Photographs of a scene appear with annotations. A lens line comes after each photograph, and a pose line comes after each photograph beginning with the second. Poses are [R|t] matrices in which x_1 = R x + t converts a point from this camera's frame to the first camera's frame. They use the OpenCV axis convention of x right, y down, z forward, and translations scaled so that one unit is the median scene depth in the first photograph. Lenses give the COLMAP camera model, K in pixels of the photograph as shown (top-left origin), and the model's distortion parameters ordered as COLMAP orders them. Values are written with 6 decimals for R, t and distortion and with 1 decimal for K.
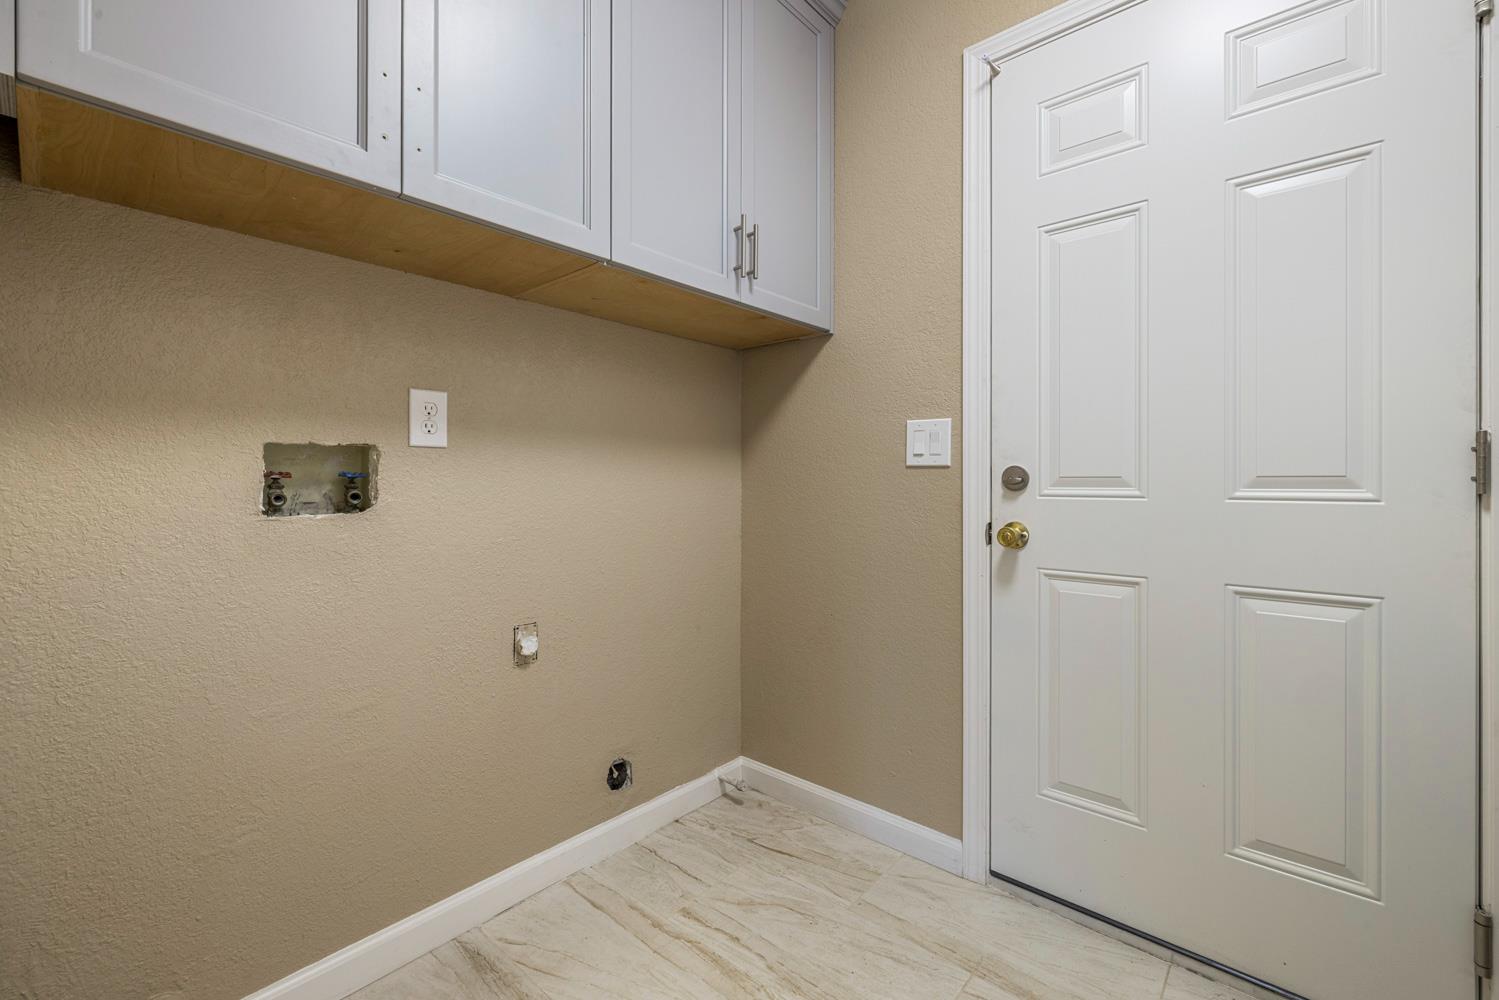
lens RADIAL K [[633.5, 0, 739.2], [0, 633.5, 484.4], [0, 0, 1]] dist [0.002577, -0.001034]
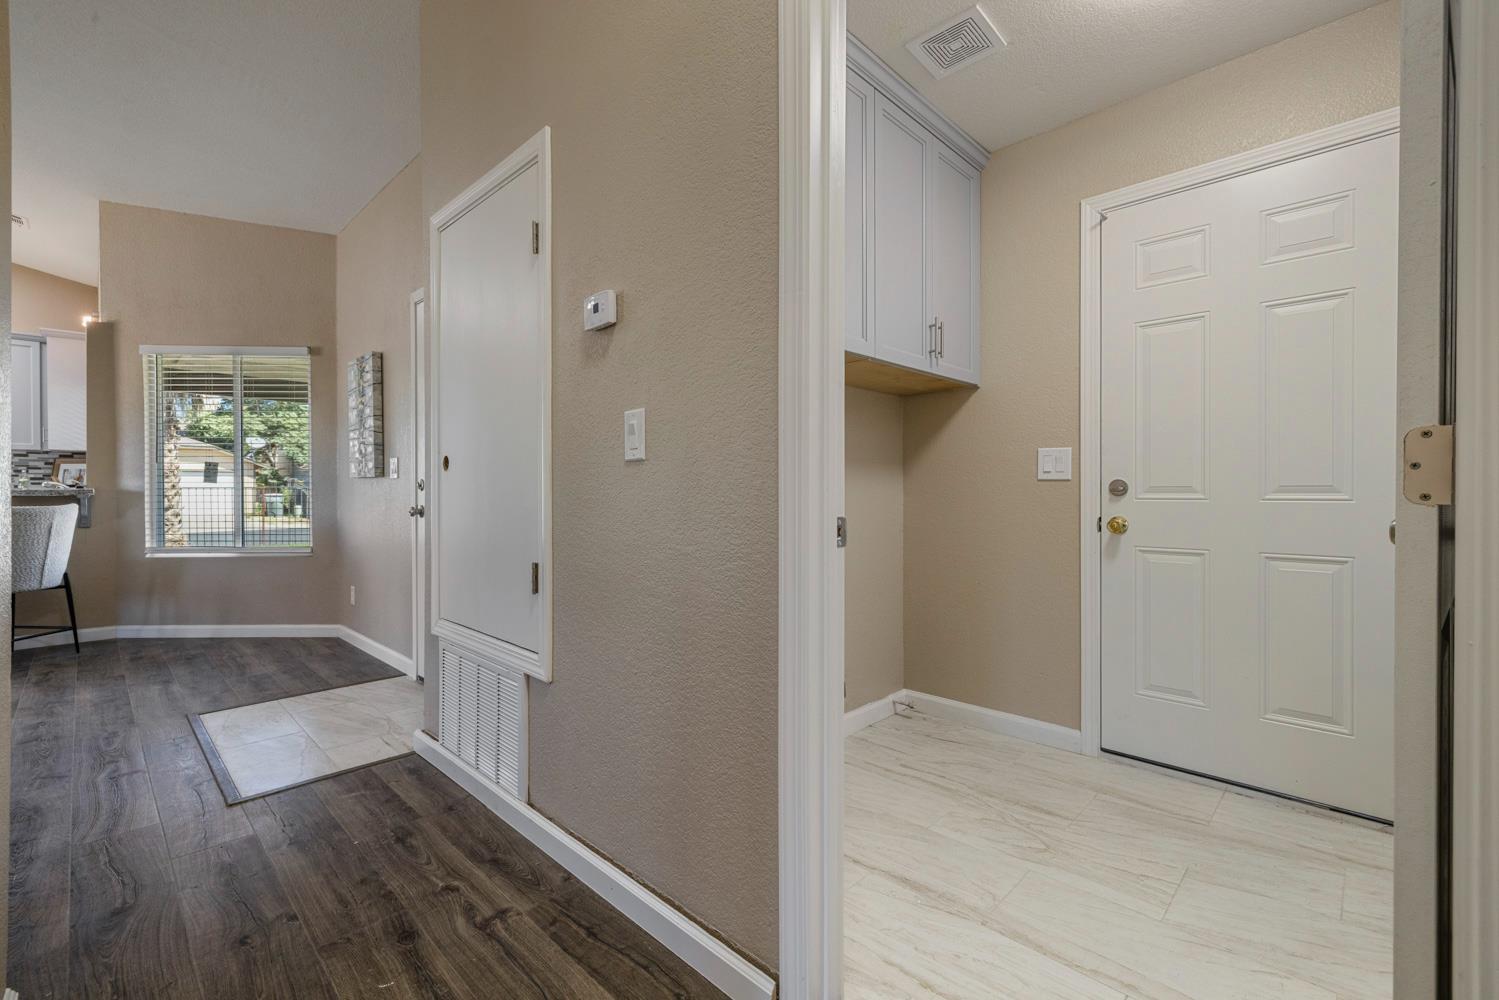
lens RADIAL K [[633.5, 0, 746.7], [0, 633.5, 497.2], [0, 0, 1]] dist [0.002577, -0.001034]
pose [[0.998745, -0.004023, -0.049921, -0.372353], [0.004295, 0.999977, 0.005337, 0.001354], [0.049899, -0.005545, 0.998739, -0.551784]]
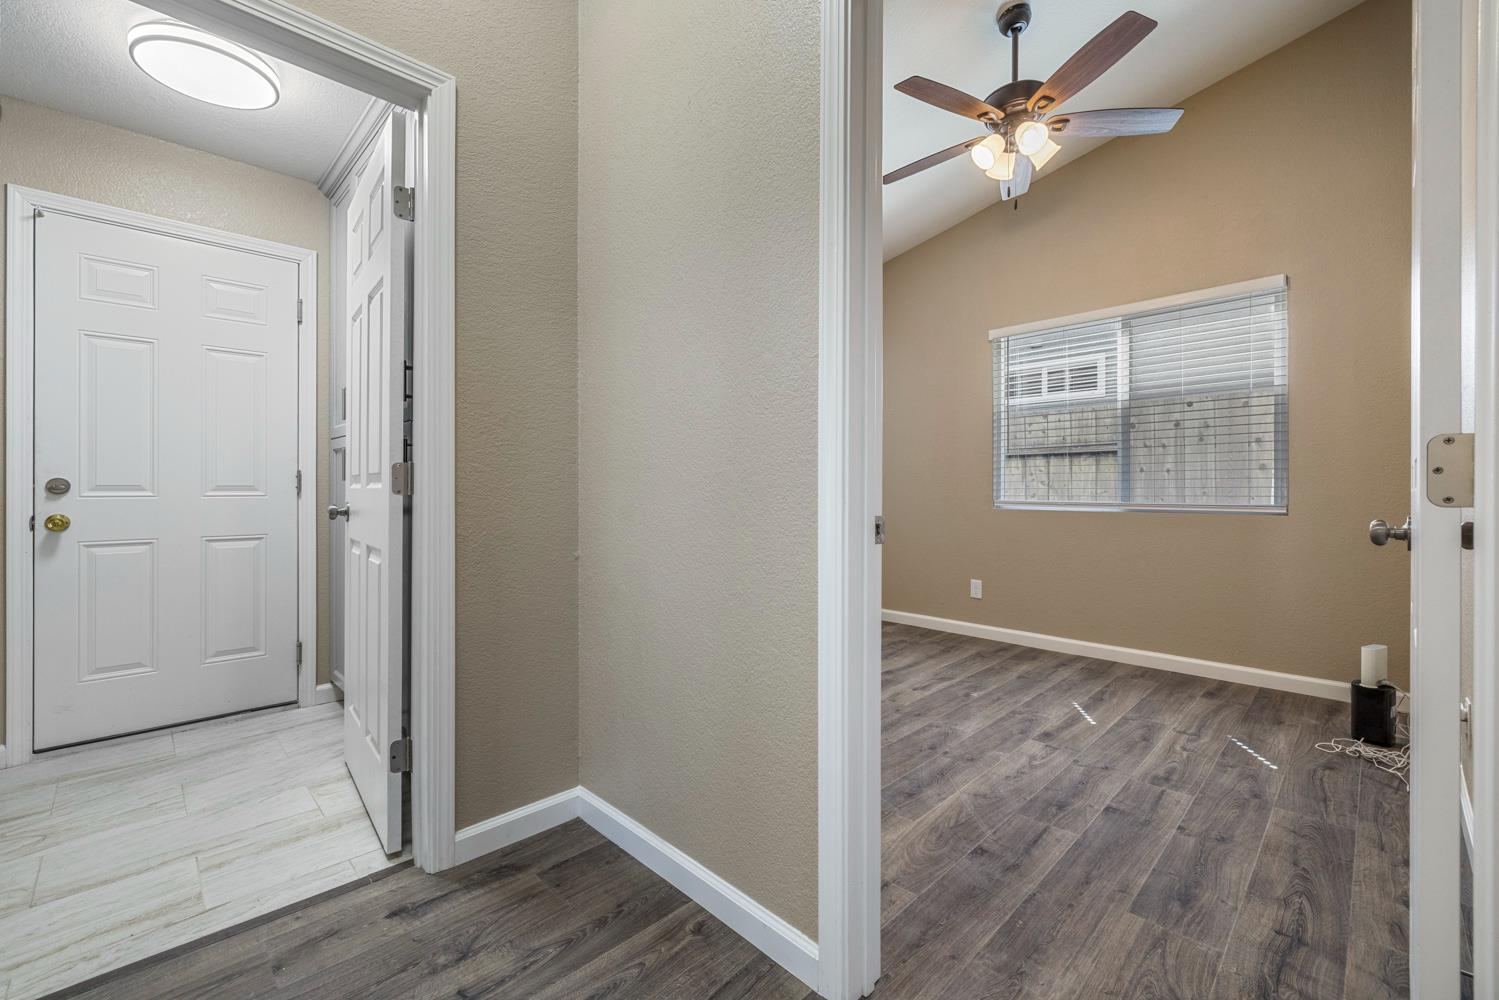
lens RADIAL K [[633.5, 0, 755.1], [0, 633.5, 486.1], [0, 0, 1]] dist [0.002577, -0.001034]
pose [[0.052071, 0.003084, 0.998639, -1.006313], [0.002692, 0.999991, -0.003229, 0.000391], [-0.998640, 0.002856, 0.052062, -0.765865]]
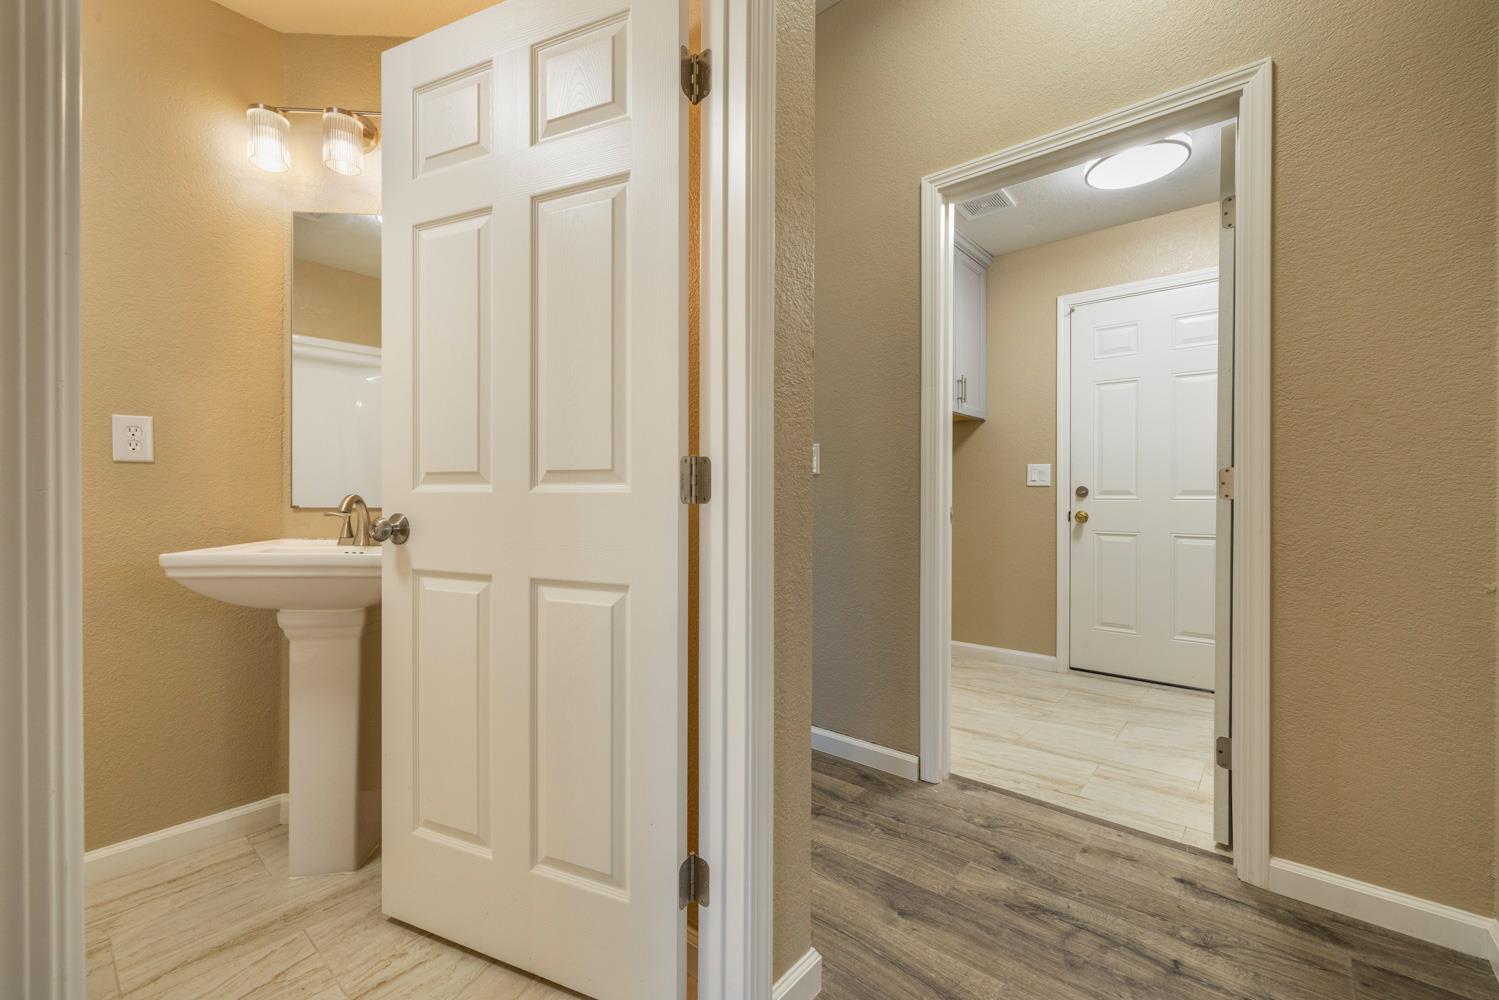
lens RADIAL K [[633.5, 0, 738.0], [0, 633.5, 496.9], [0, 0, 1]] dist [0.002577, -0.001034]
pose [[0.999841, 0.000001, 0.017818, -0.821976], [-0.000038, 0.999998, 0.002095, 0.004386], [-0.017818, -0.002096, 0.999839, -1.223783]]
